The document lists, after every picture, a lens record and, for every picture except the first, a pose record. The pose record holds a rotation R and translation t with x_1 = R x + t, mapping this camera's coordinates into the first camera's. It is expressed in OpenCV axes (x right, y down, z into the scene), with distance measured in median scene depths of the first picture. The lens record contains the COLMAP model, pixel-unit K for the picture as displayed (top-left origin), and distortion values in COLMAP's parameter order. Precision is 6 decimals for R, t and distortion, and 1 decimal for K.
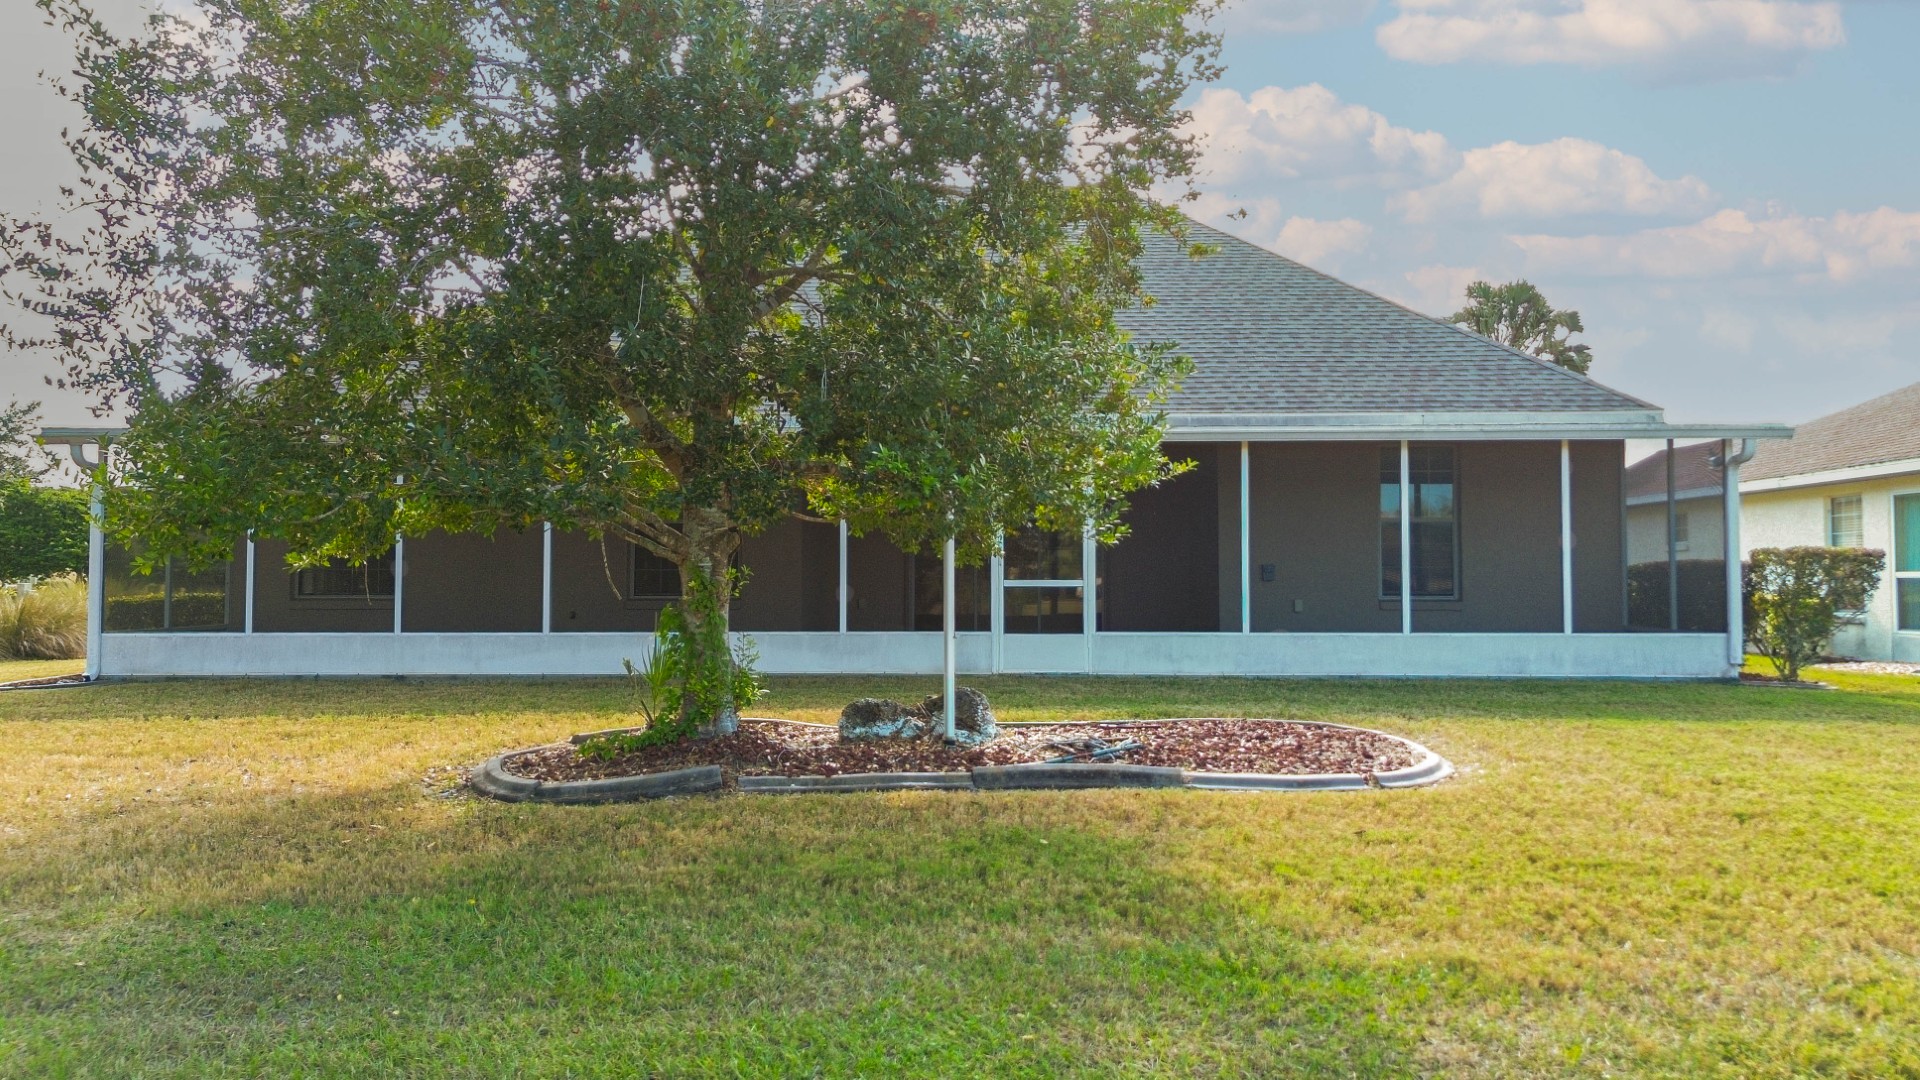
lens RADIAL K [[1559.0, 0, 960.0], [0, 1559.0, 540.0], [0, 0, 1]] dist [-0.002807, -0.001808]
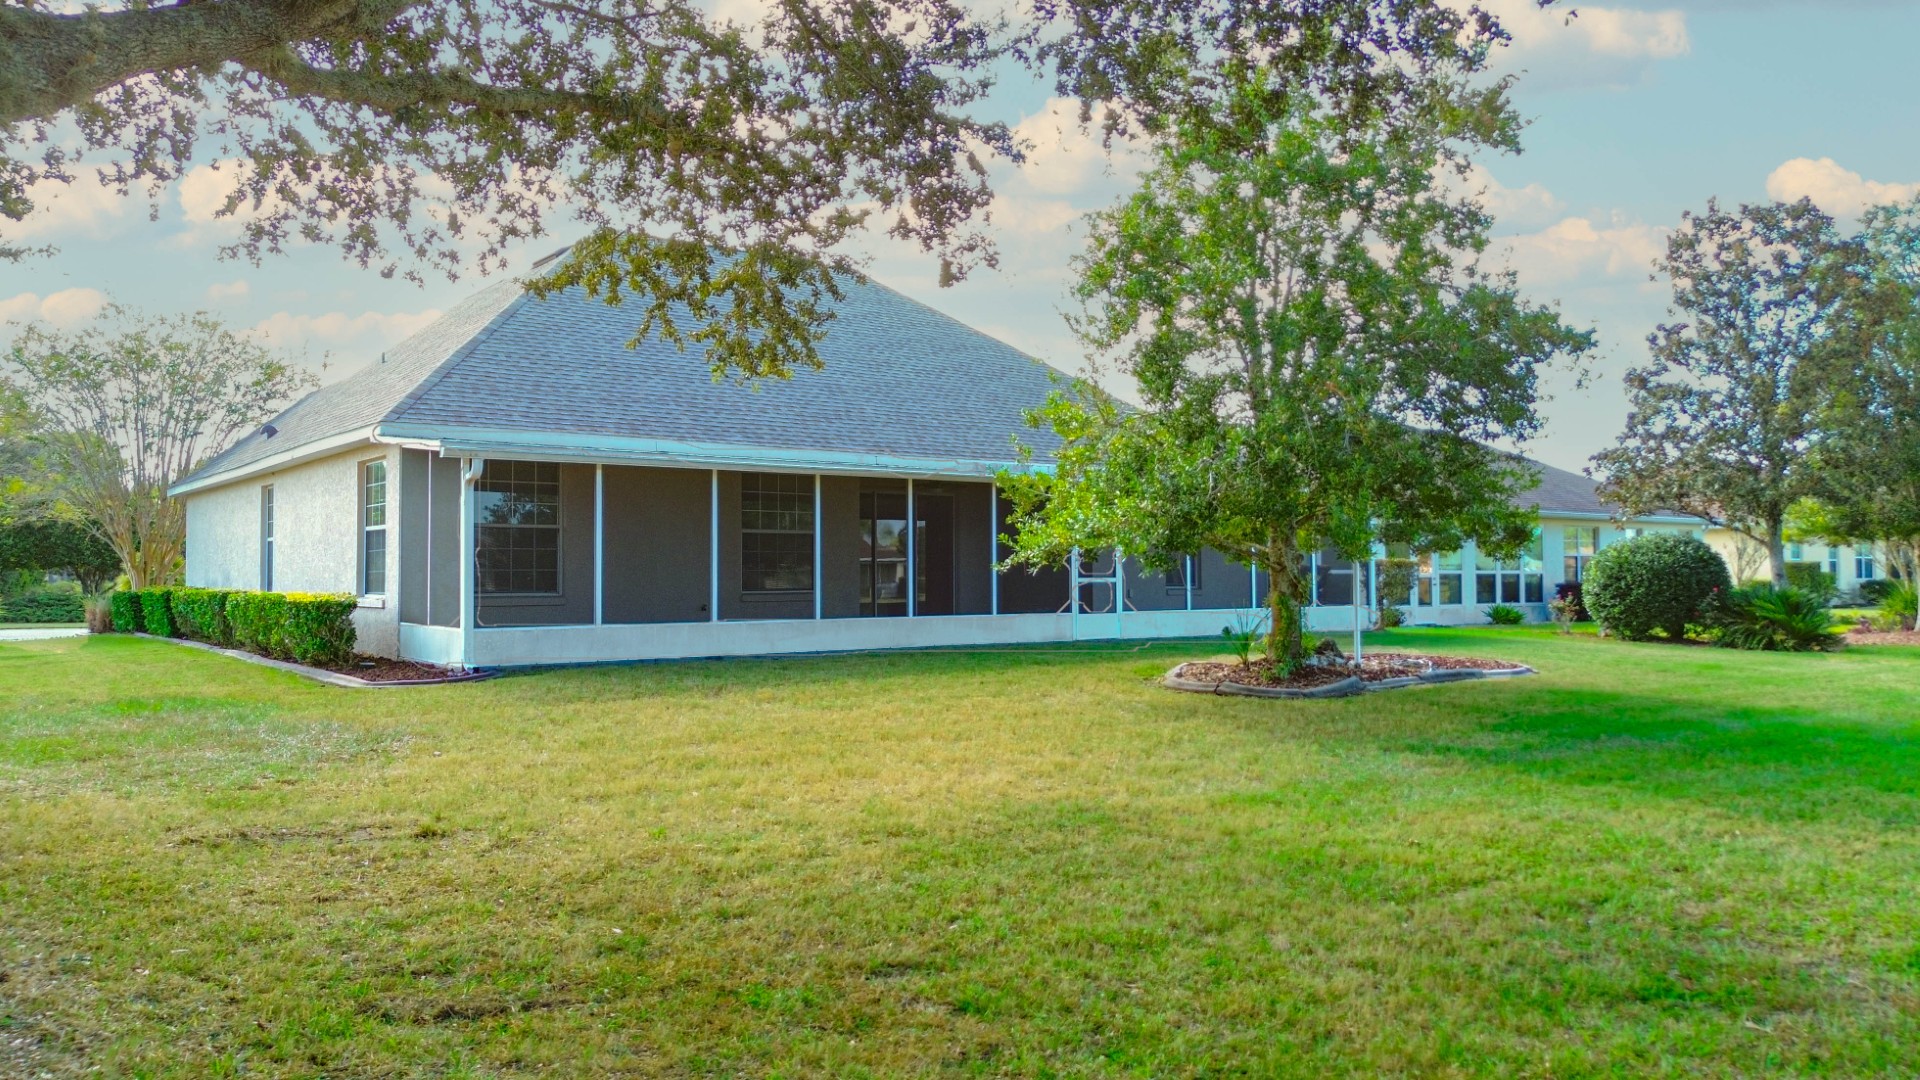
lens RADIAL K [[1359.6, 0, 960.0], [0, 1359.6, 540.0], [0, 0, 1]] dist [0.073700, -0.000531]
pose [[0.775375, 0.015526, 0.631311, -0.894585], [-0.012951, 0.999878, -0.008683, 0.001845], [-0.631369, -0.001443, 0.775481, 0.036230]]
